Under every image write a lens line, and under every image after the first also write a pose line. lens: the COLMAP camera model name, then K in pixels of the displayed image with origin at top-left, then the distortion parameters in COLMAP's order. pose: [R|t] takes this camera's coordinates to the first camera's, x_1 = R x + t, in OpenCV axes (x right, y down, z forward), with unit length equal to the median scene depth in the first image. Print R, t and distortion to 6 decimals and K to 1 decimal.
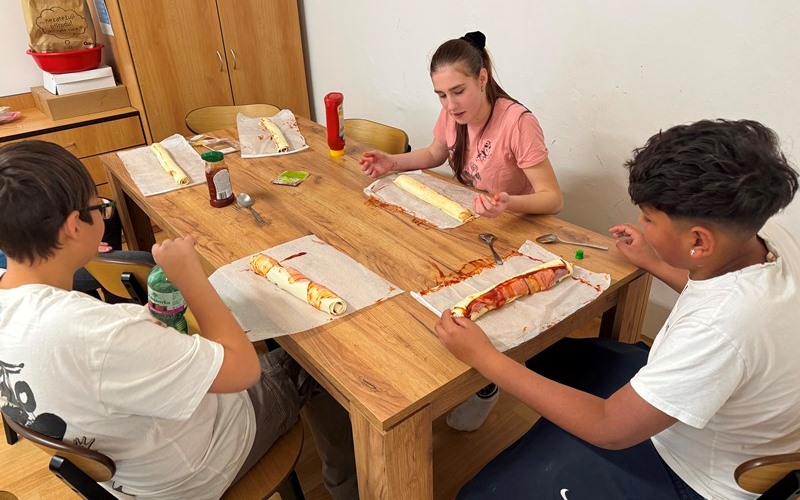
lens RADIAL K [[565.2, 0, 400.0], [0, 565.2, 250.0], [0, 0, 1]] dist [0.007315, -0.005209]
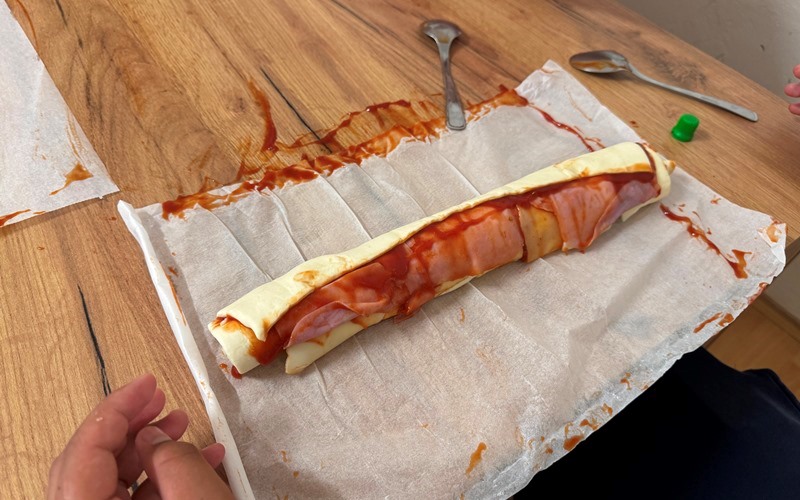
lens RADIAL K [[565.2, 0, 400.0], [0, 565.2, 250.0], [0, 0, 1]] dist [0.007315, -0.005209]
pose [[0.989834, 0.126865, 0.064294, 0.139577], [-0.141706, 0.918318, 0.369610, -0.029207], [-0.012152, -0.374964, 0.926960, 0.701856]]
